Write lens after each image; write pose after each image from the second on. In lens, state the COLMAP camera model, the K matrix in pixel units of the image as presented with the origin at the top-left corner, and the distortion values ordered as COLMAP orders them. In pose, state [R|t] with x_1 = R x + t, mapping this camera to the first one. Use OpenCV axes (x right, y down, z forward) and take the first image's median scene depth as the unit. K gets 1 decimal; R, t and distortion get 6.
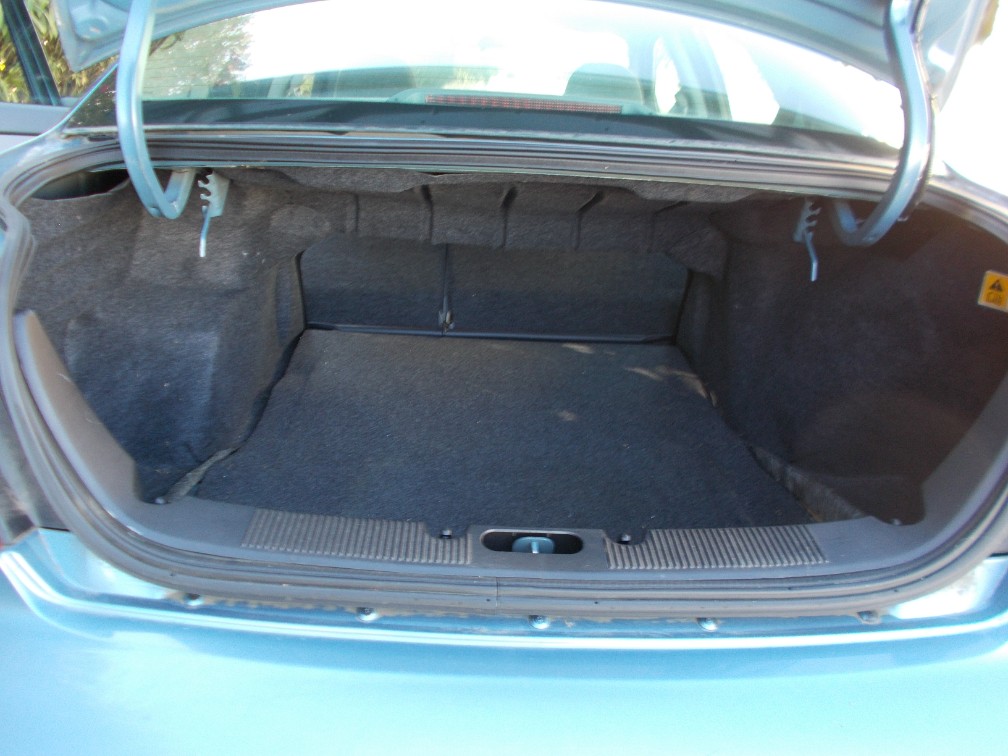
lens RADIAL K [[787.8, 0, 506.3], [0, 787.8, 377.9], [0, 0, 1]] dist [0.033076, -0.035503]
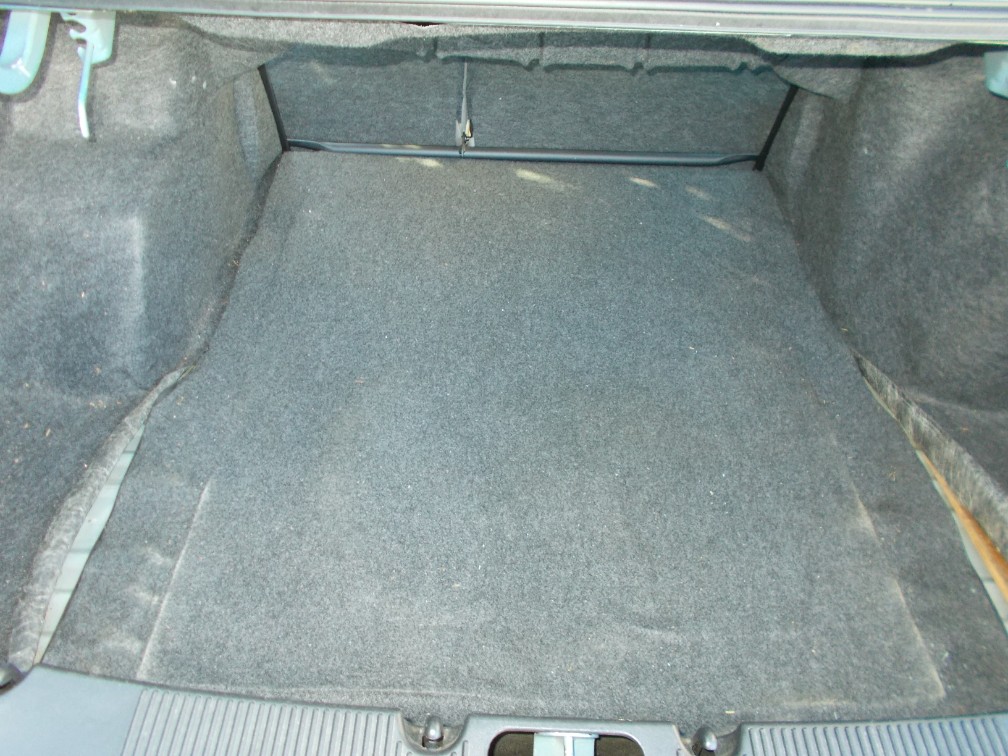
lens RADIAL K [[787.8, 0, 506.1], [0, 787.8, 377.9], [0, 0, 1]] dist [0.033076, -0.035503]
pose [[0.998825, 0.018257, -0.044903, 0.004010], [-0.001351, 0.936479, 0.350721, -0.162295], [0.048453, -0.350248, 0.935403, 0.261092]]
